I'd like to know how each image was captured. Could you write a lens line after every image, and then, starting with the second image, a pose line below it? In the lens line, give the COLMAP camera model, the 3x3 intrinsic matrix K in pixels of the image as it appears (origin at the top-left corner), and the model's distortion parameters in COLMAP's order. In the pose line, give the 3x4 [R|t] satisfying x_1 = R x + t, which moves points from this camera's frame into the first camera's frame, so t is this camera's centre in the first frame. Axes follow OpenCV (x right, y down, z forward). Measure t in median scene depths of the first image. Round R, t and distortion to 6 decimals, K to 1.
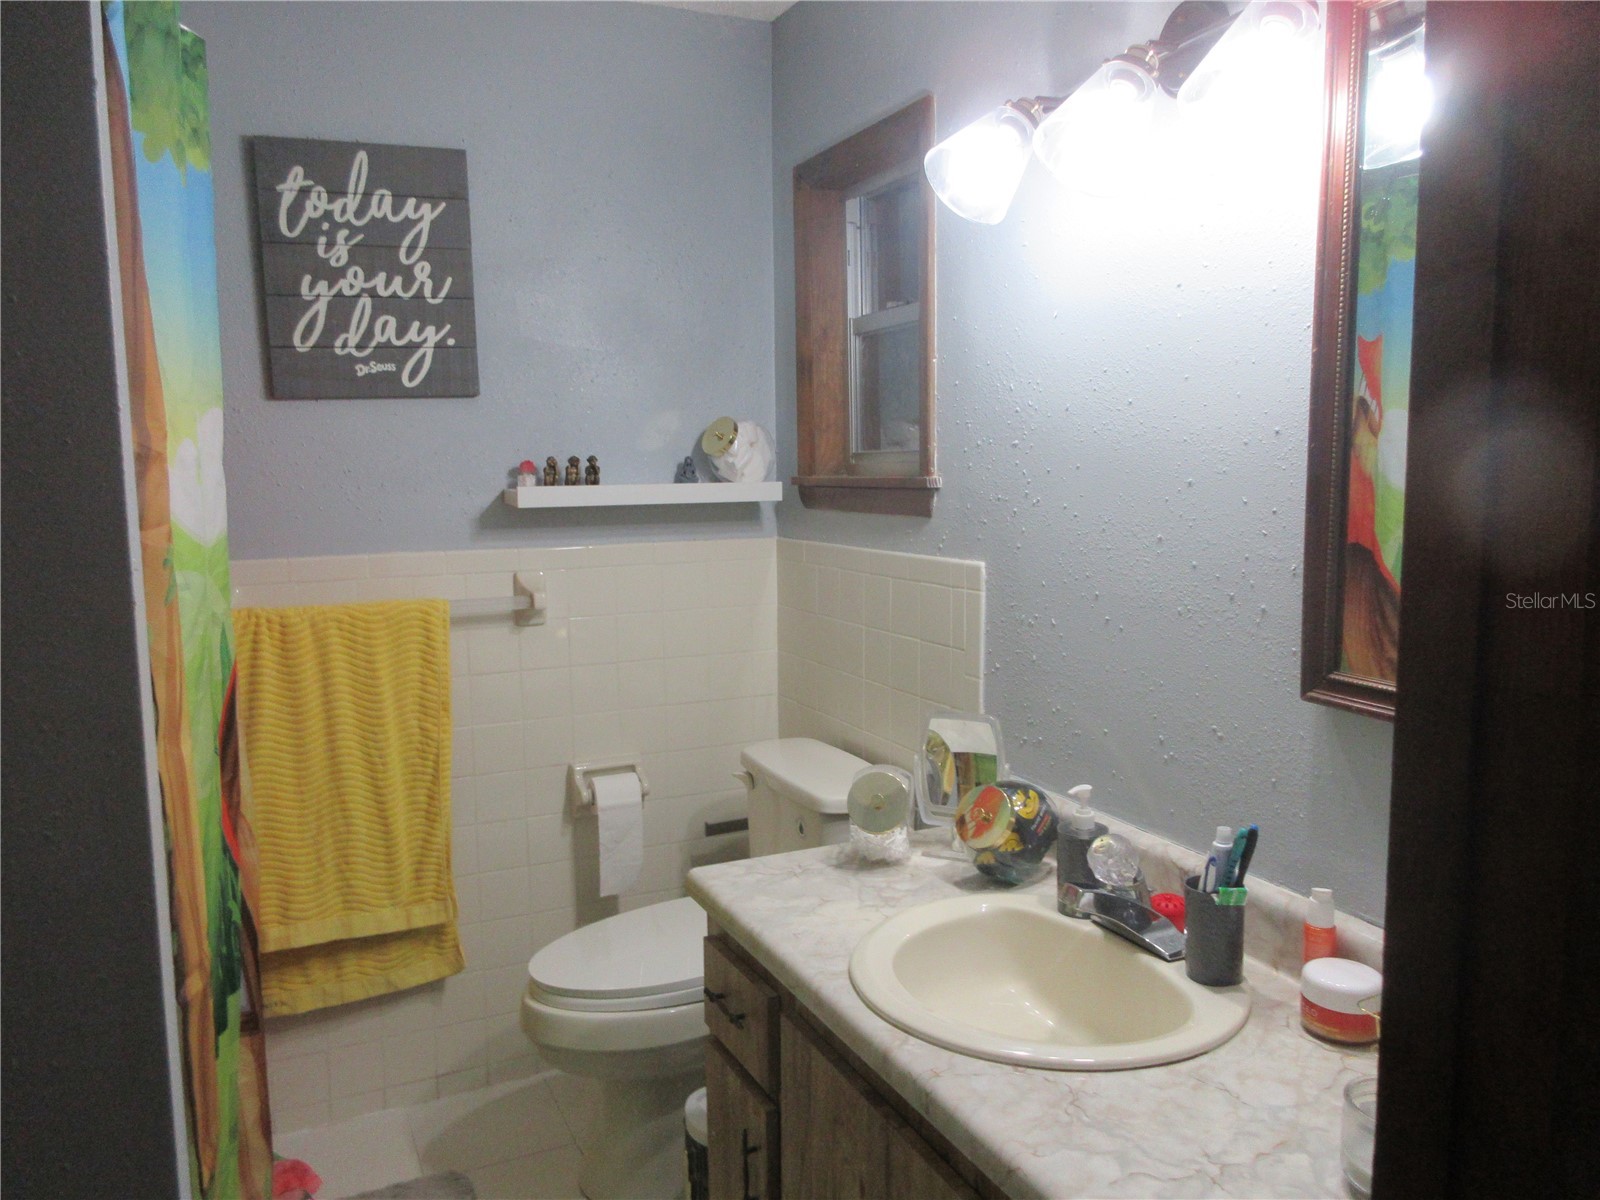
lens RADIAL K [[1175.6, 0, 800.0], [0, 1175.6, 600.0], [0, 0, 1]] dist [-0.000846, 0.000298]
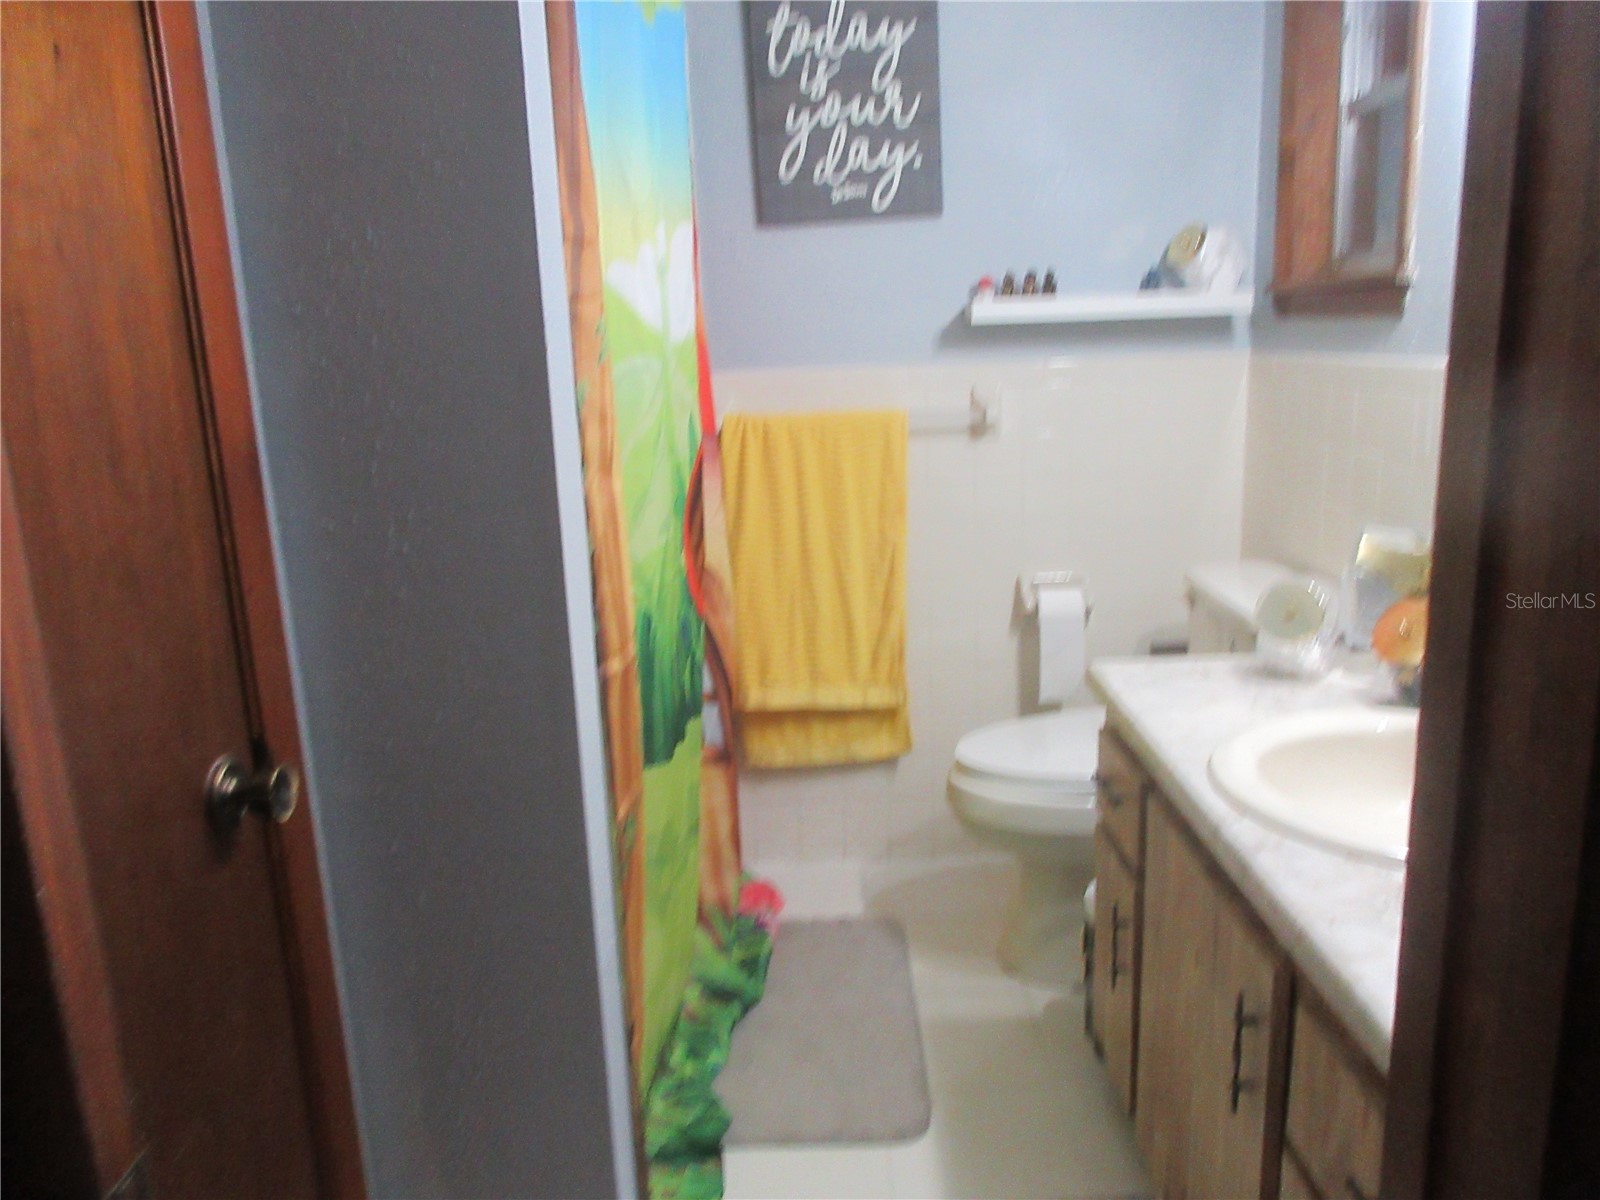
lens RADIAL K [[1173.0, 0, 804.7], [0, 1173.0, 597.6], [0, 0, 1]] dist [-0.005313, 0.001846]
pose [[0.899324, 0.075378, -0.430738, 0.096864], [-0.023998, 0.992054, 0.123502, 0.041340], [0.436625, -0.100731, 0.893987, -0.020049]]
